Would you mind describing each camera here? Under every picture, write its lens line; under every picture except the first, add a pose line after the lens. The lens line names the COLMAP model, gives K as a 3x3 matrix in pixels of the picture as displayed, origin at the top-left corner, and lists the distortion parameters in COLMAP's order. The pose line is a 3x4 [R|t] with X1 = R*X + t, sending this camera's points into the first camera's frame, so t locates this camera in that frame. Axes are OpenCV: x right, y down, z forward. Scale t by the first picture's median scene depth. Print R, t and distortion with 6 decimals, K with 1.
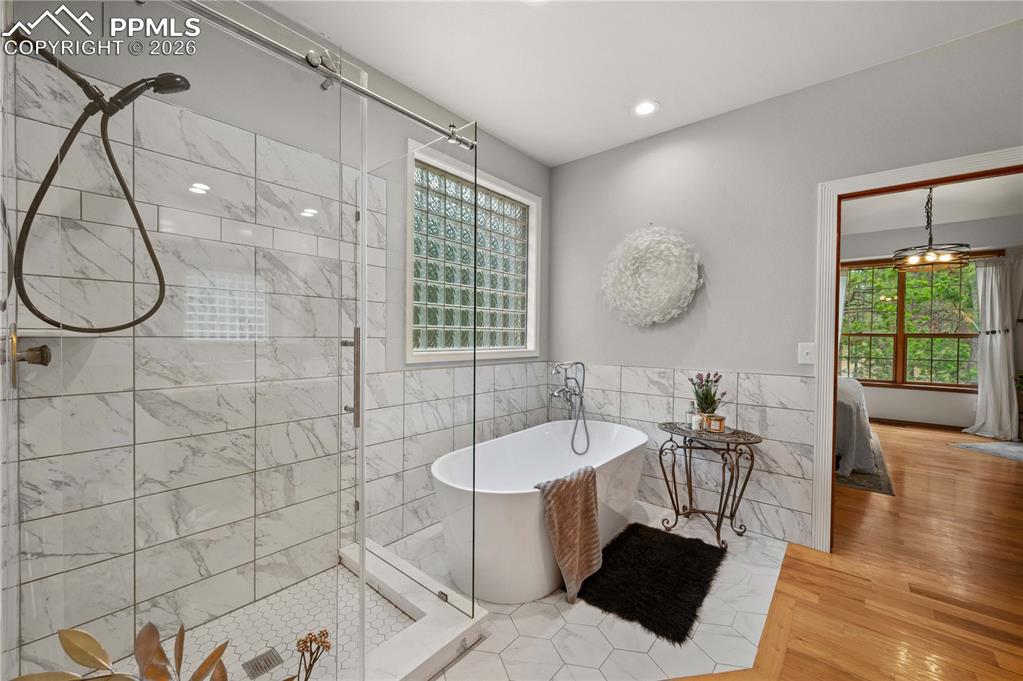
lens RADIAL K [[401.6, 0, 509.8], [0, 401.6, 336.9], [0, 0, 1]] dist [-0.001726, -0.000092]
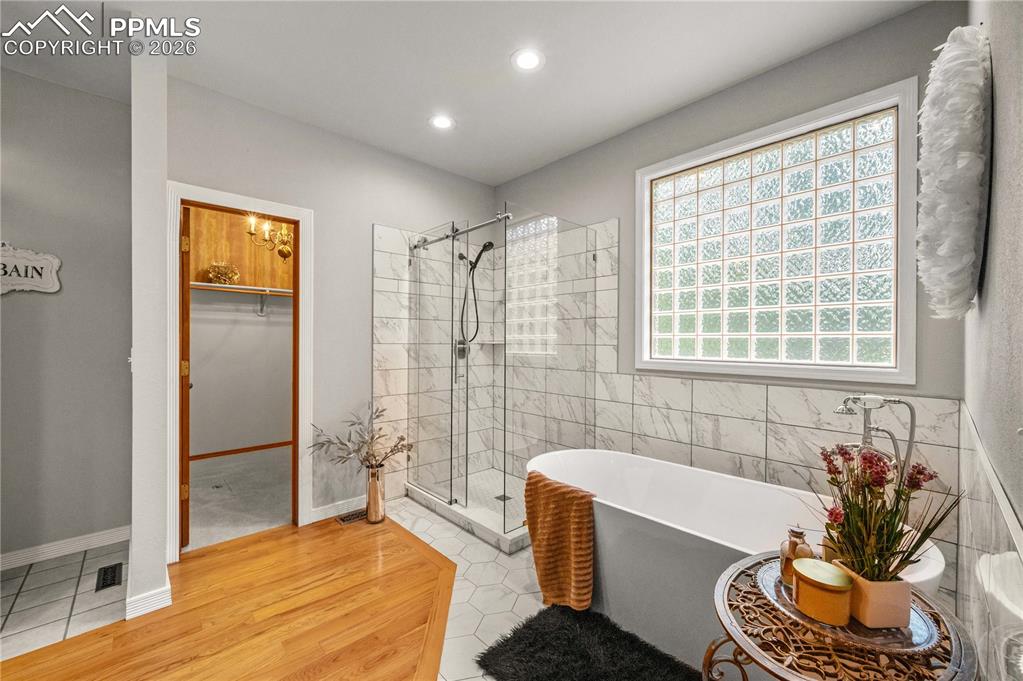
lens RADIAL K [[401.6, 0, 511.4], [0, 401.6, 344.2], [0, 0, 1]] dist [-0.001726, -0.000092]
pose [[-0.129504, -0.005441, -0.991564, 1.025751], [-0.008351, 0.999955, -0.004396, 0.006548], [0.991544, 0.007712, -0.129544, 0.897003]]
